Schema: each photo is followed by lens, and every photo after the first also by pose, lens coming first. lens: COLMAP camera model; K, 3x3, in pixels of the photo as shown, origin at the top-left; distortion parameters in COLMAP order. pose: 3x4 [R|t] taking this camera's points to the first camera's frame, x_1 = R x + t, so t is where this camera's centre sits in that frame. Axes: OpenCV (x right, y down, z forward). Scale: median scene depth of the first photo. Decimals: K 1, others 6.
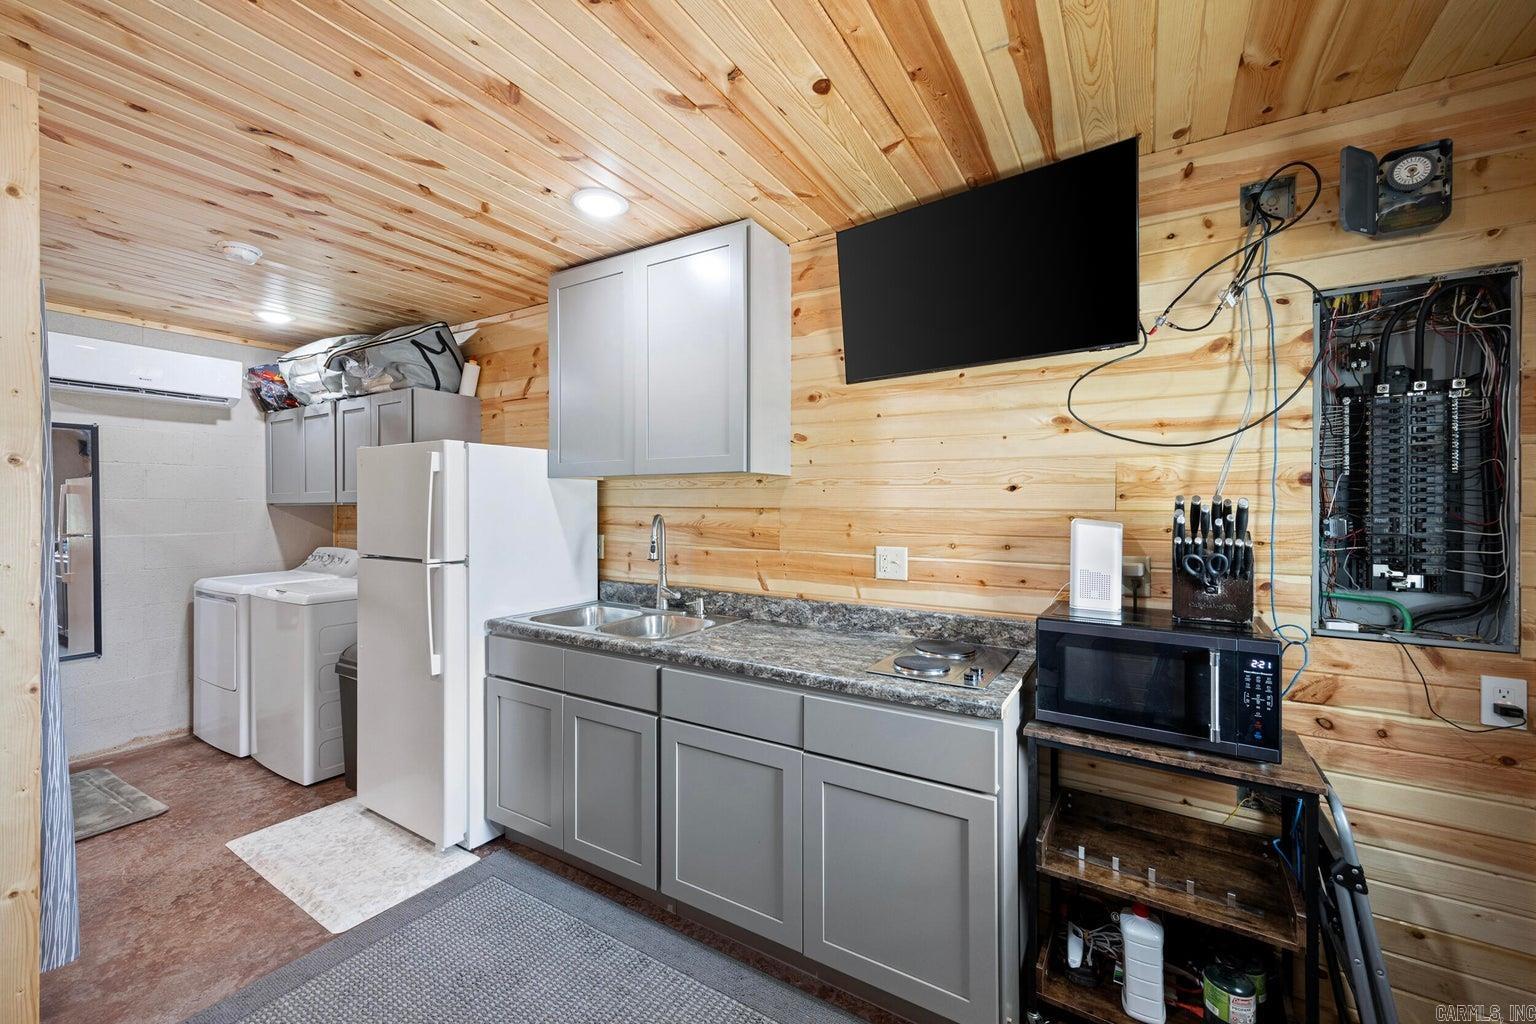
lens RADIAL K [[615.2, 0, 776.7], [0, 615.2, 506.6], [0, 0, 1]] dist [-0.001866, -0.000364]
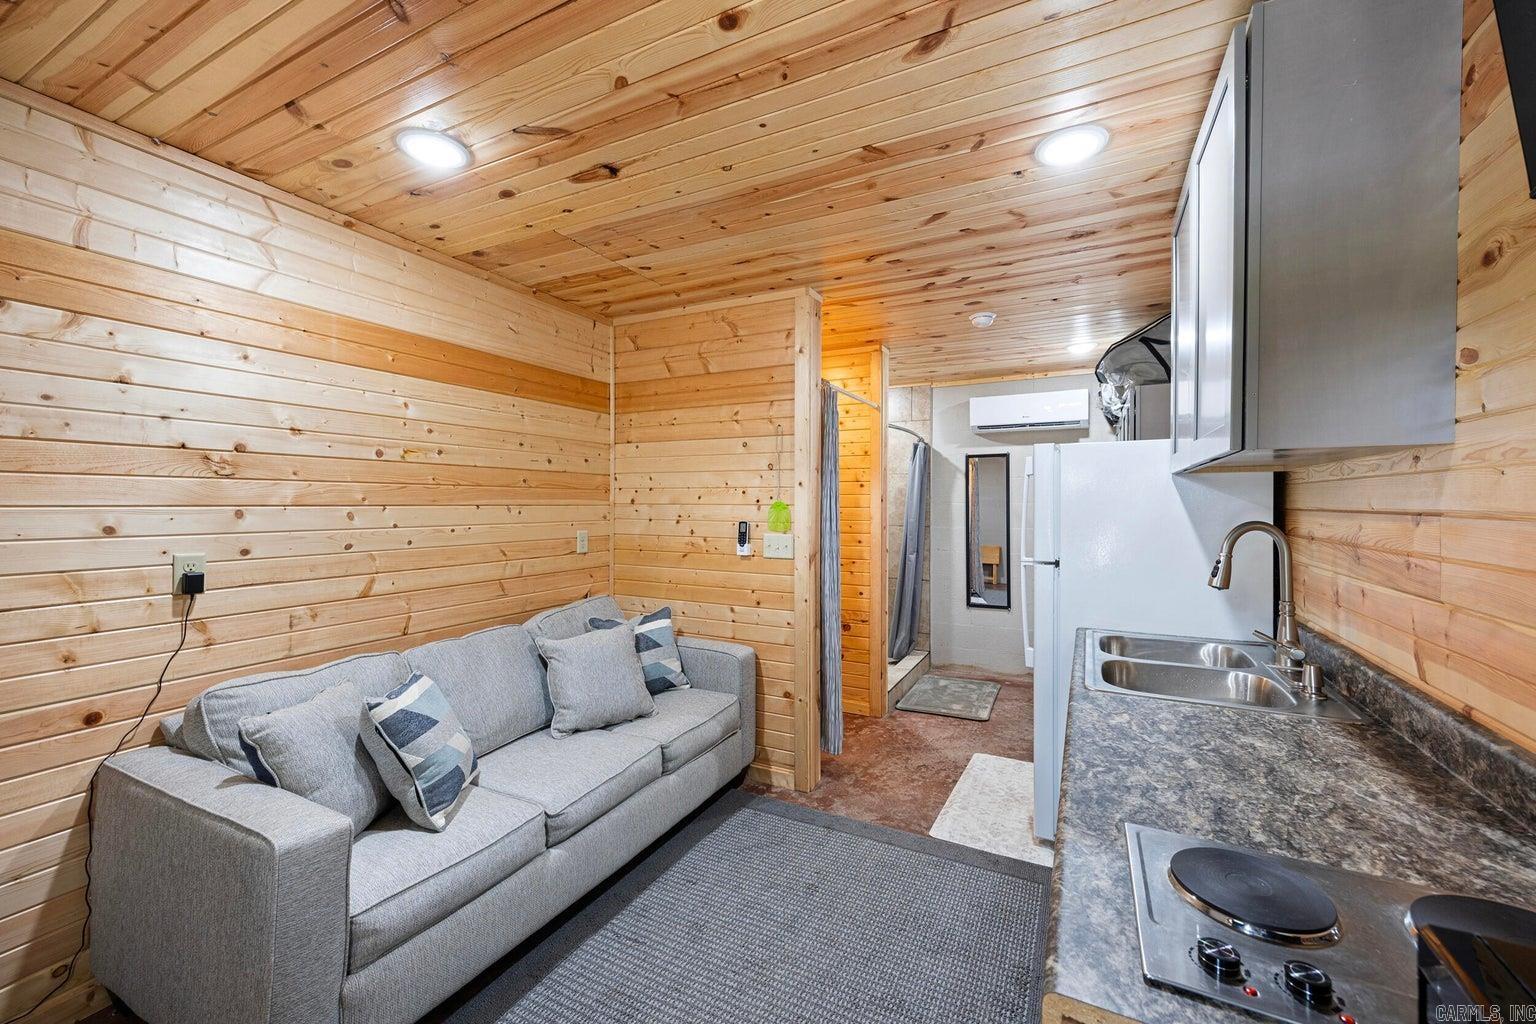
lens RADIAL K [[615.2, 0, 779.6], [0, 615.2, 507.4], [0, 0, 1]] dist [-0.001866, -0.000364]
pose [[0.066156, 0.000318, -0.997809, 0.320750], [-0.002562, 0.999997, 0.000149, -0.000182], [0.997806, 0.002547, 0.066156, 0.336435]]
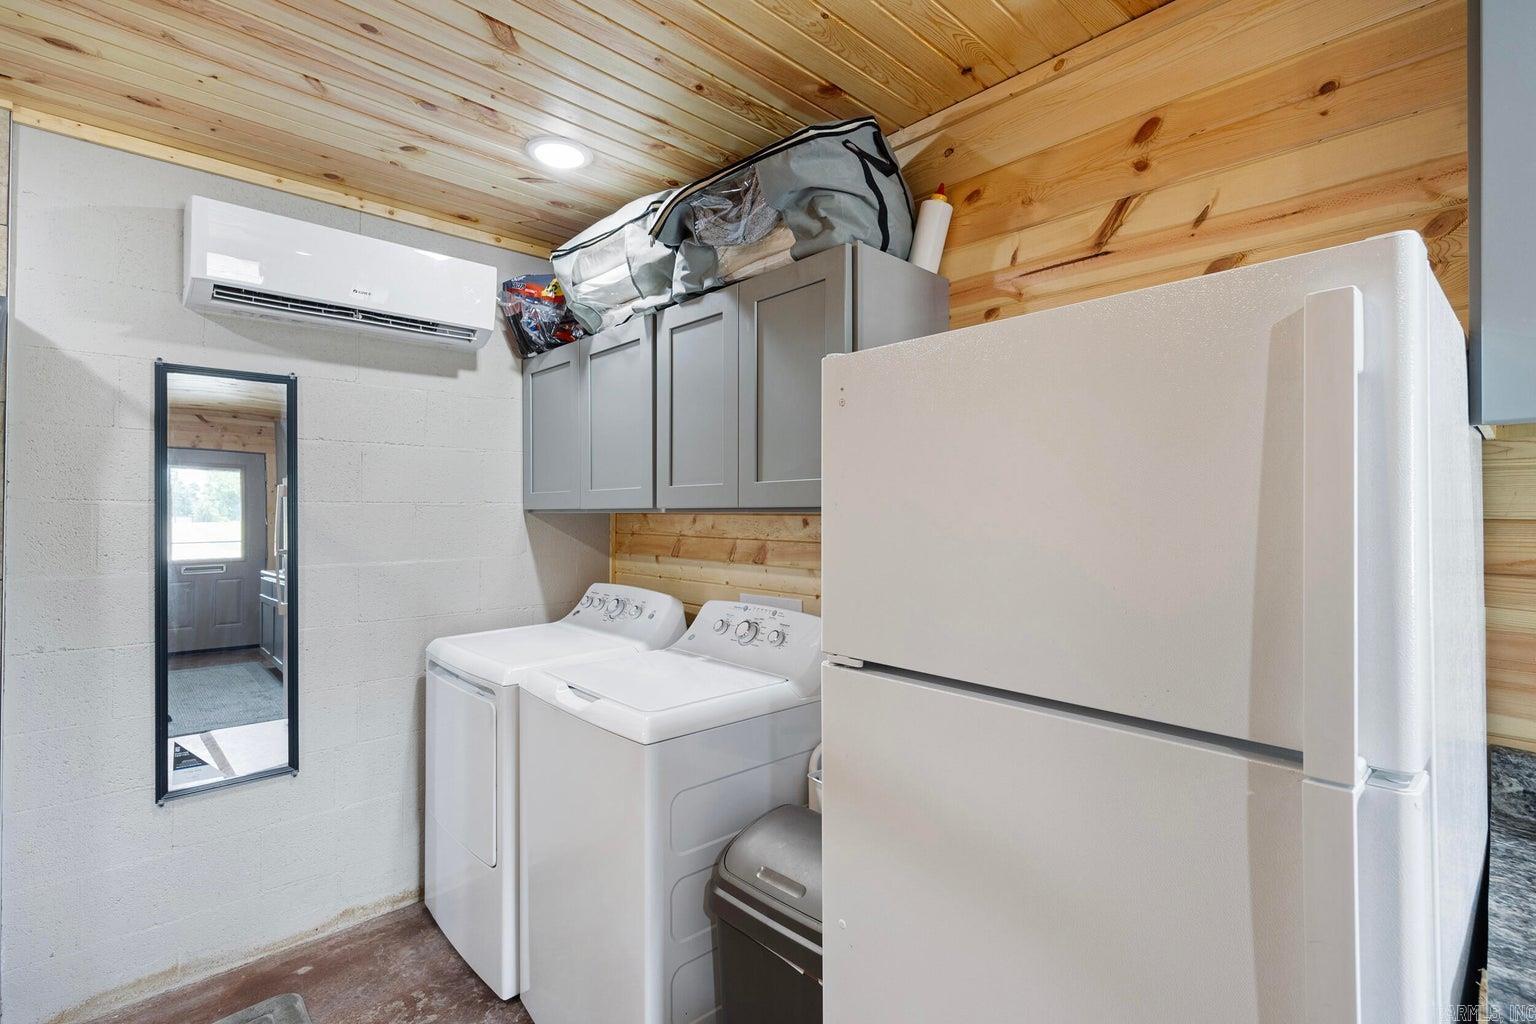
lens RADIAL K [[696.9, 0, 767.4], [0, 696.9, 502.6], [0, 0, 1]] dist [-0.023294, 0.011985]
pose [[0.960911, -0.003242, -0.276837, -0.474439], [-0.000664, 0.999902, -0.014017, -0.003125], [0.276855, 0.013653, 0.960815, 0.474302]]
